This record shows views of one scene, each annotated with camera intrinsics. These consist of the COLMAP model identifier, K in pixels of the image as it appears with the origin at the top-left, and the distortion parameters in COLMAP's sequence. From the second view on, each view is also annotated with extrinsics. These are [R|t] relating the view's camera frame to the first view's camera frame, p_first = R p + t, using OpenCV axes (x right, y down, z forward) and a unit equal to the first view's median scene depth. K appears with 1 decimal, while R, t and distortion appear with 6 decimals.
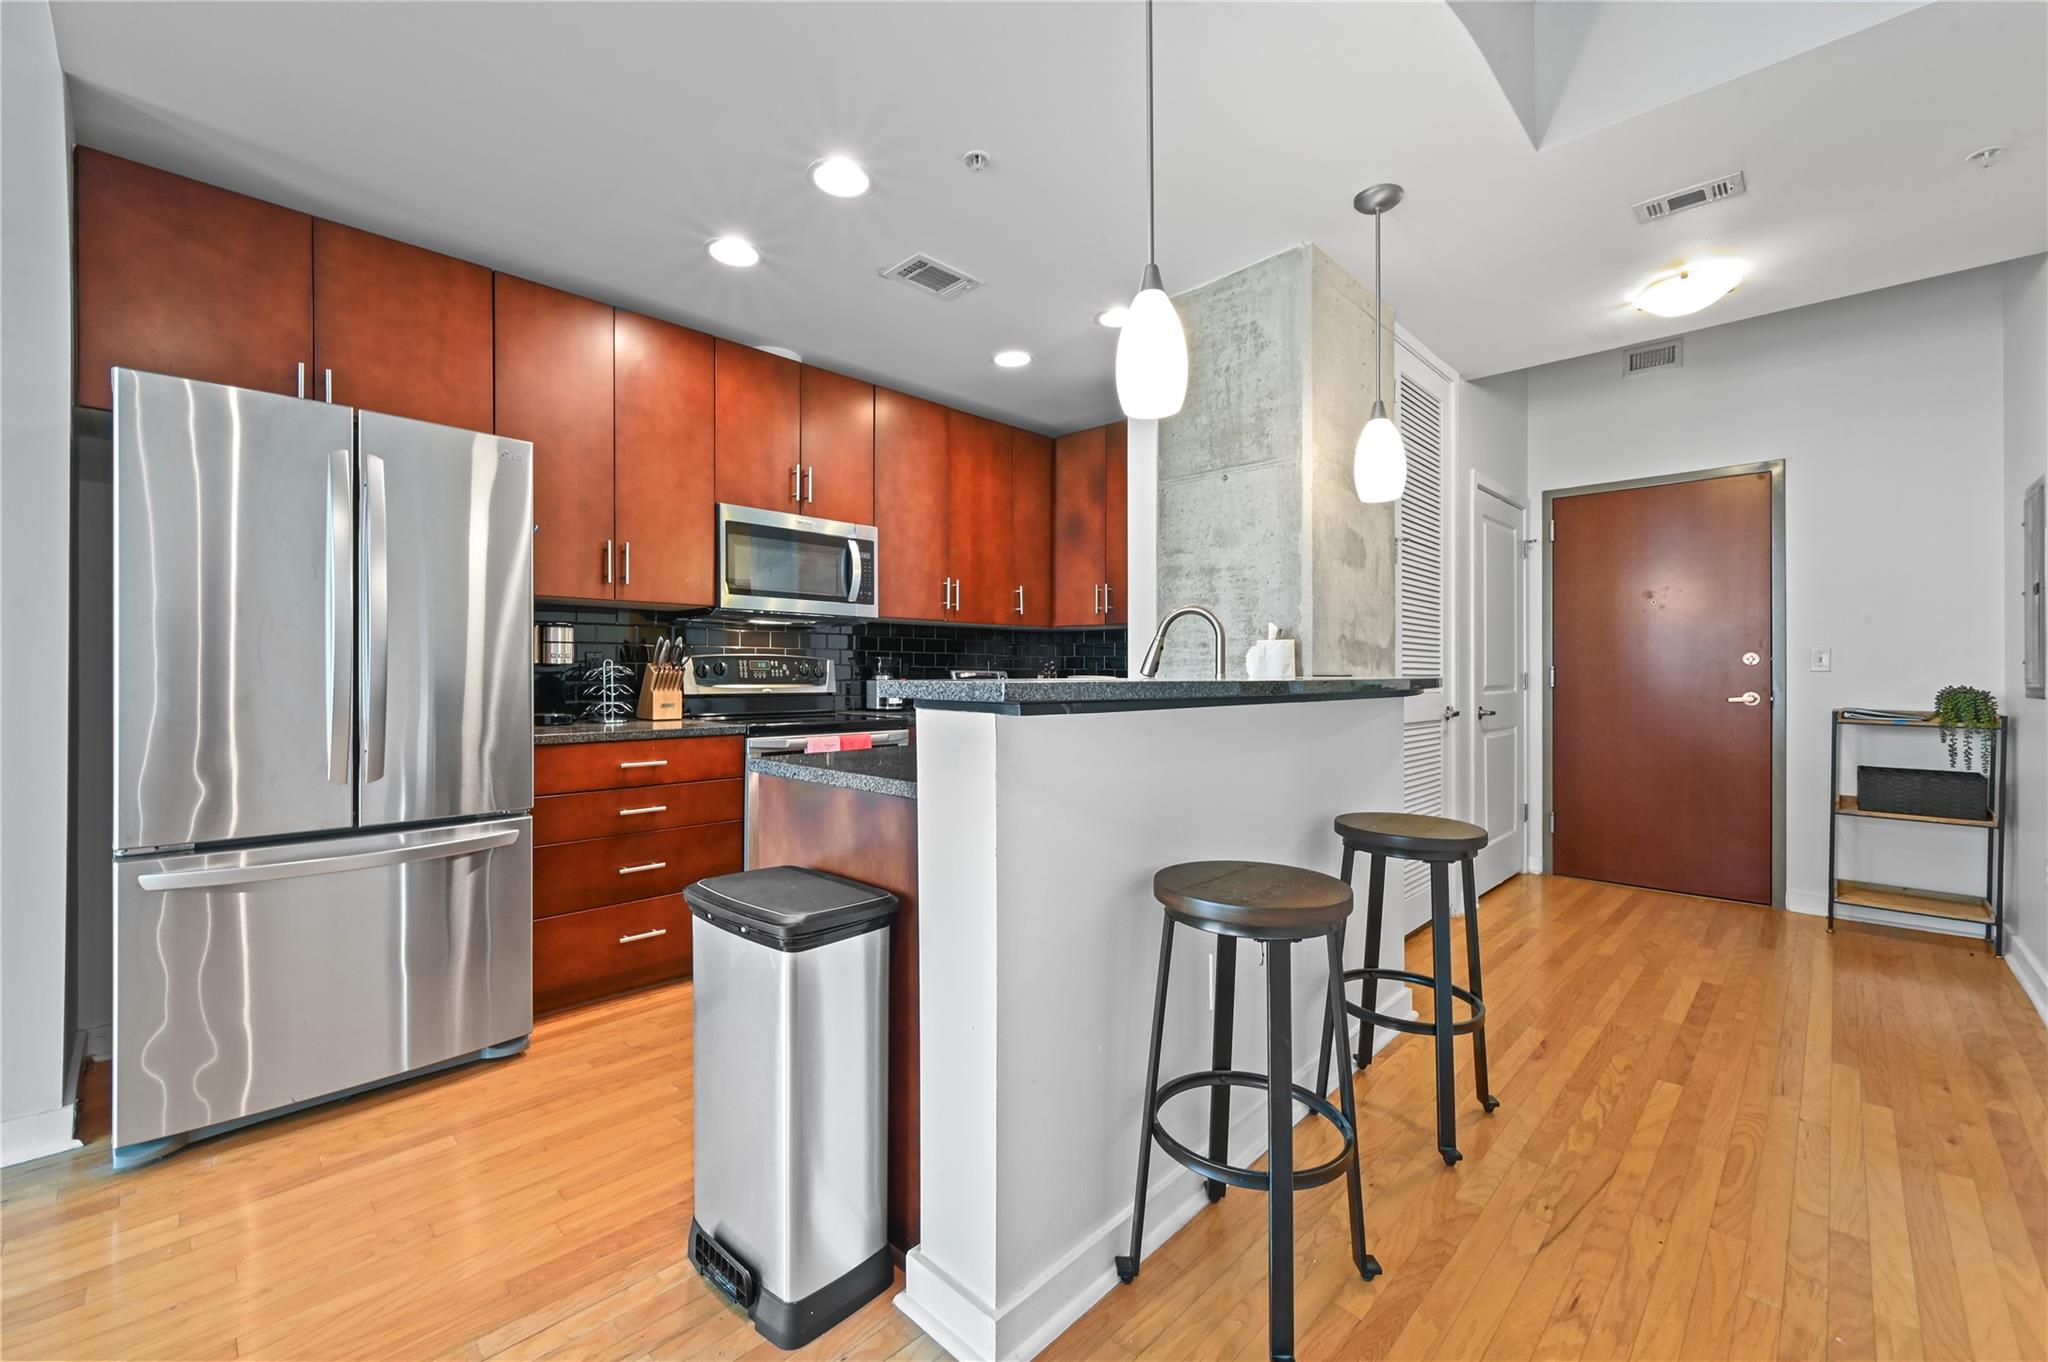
lens RADIAL K [[832.7, 0, 1009.2], [0, 832.7, 675.4], [0, 0, 1]] dist [-0.002566, -0.000838]
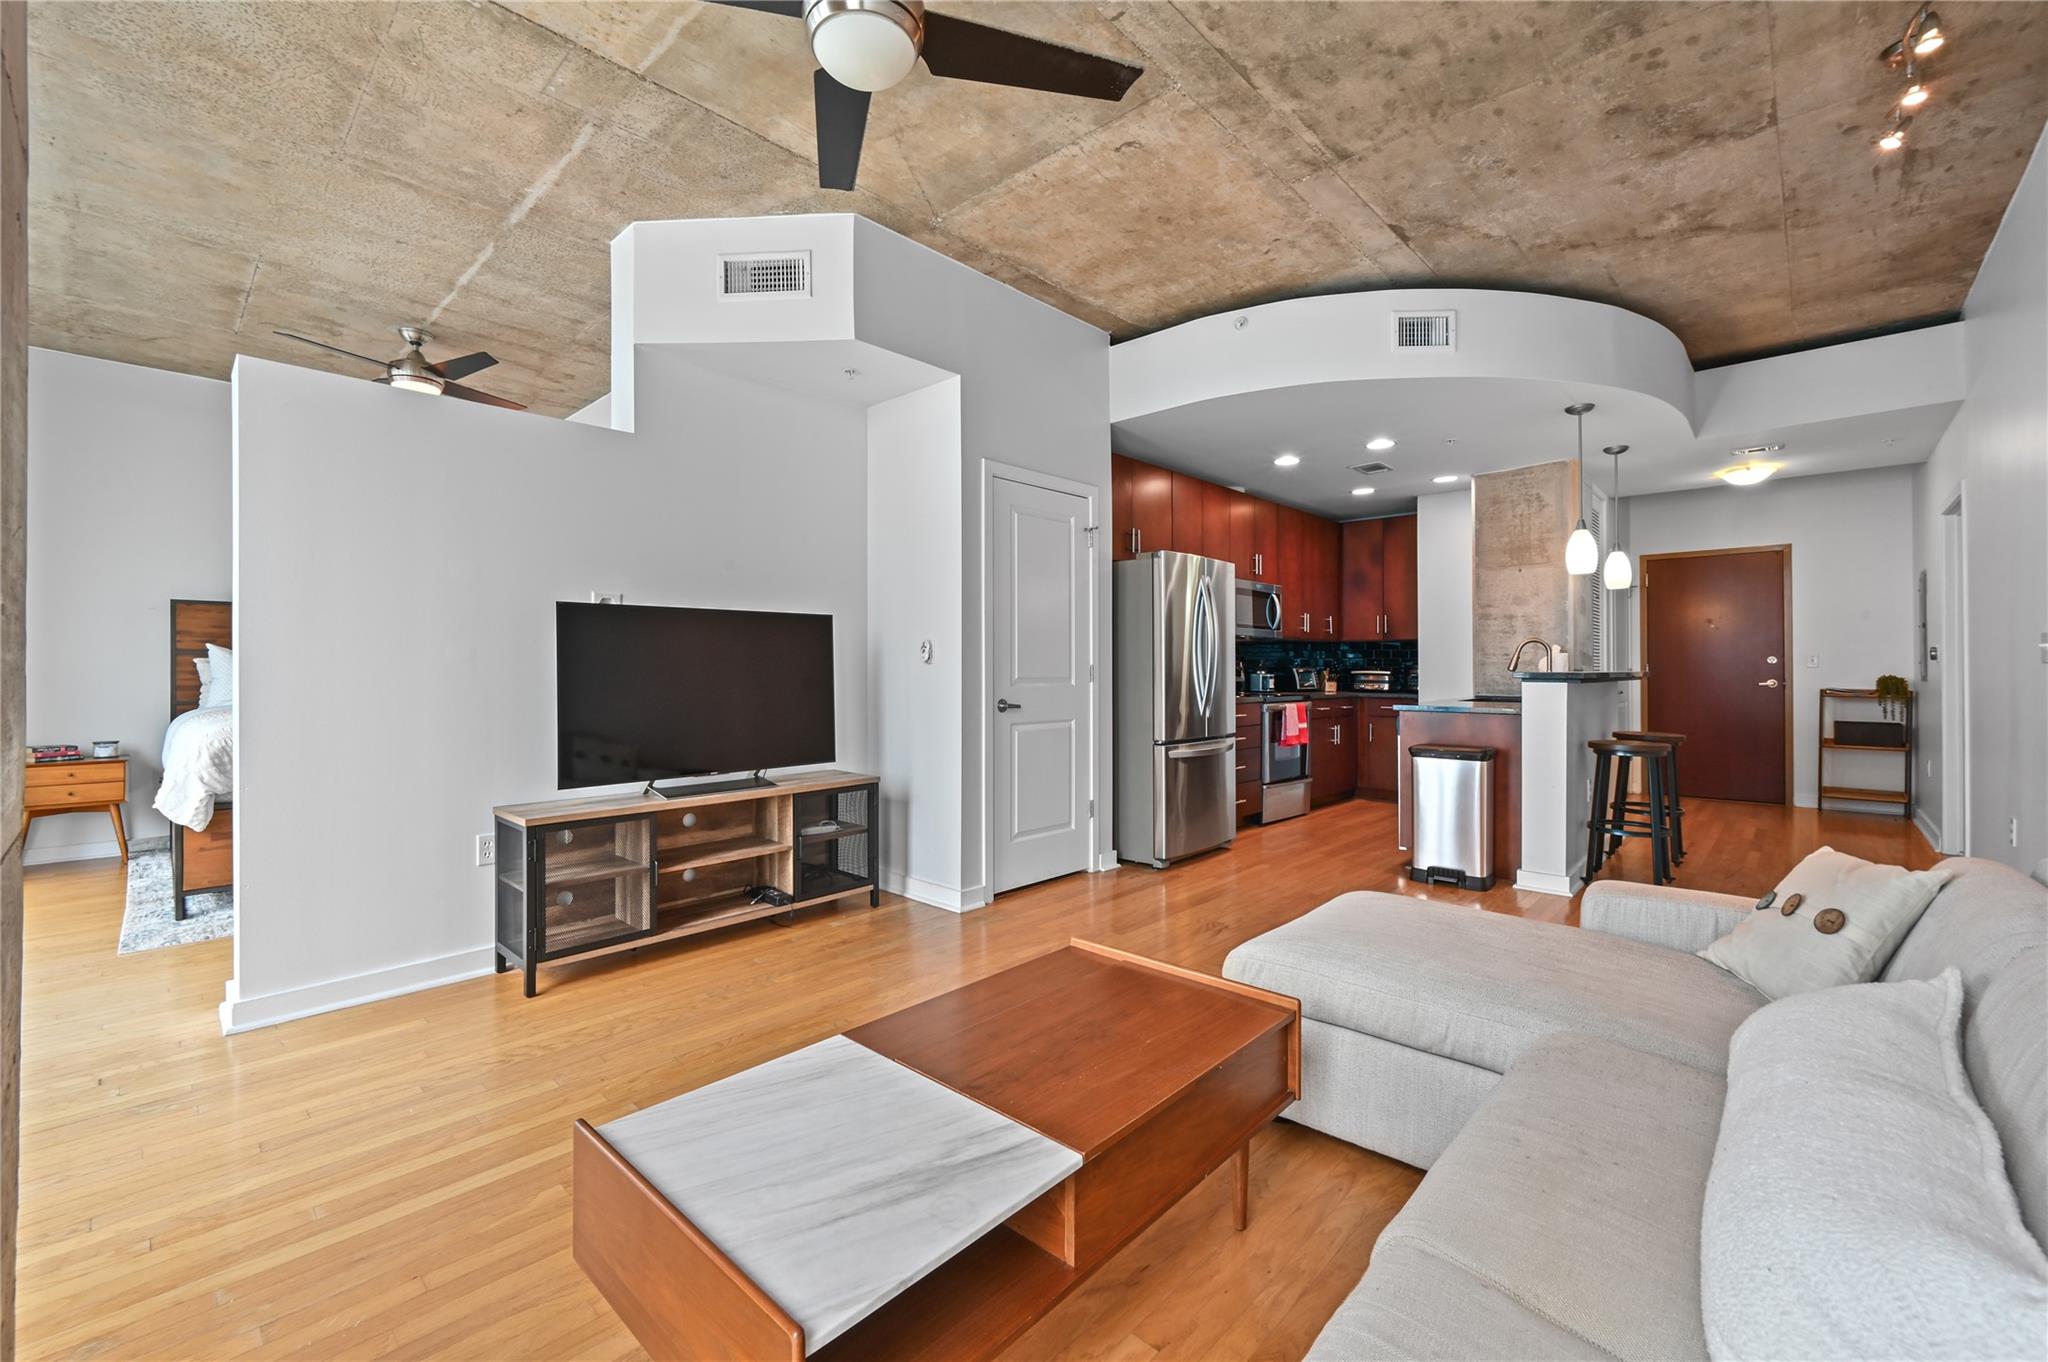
lens RADIAL K [[832.7, 0, 1003.9], [0, 832.7, 667.5], [0, 0, 1]] dist [-0.002566, -0.000838]
pose [[0.999829, -0.003149, 0.018231, -0.933799], [0.003247, 0.999980, -0.005351, -0.000458], [-0.018214, 0.005409, 0.999819, -0.884154]]
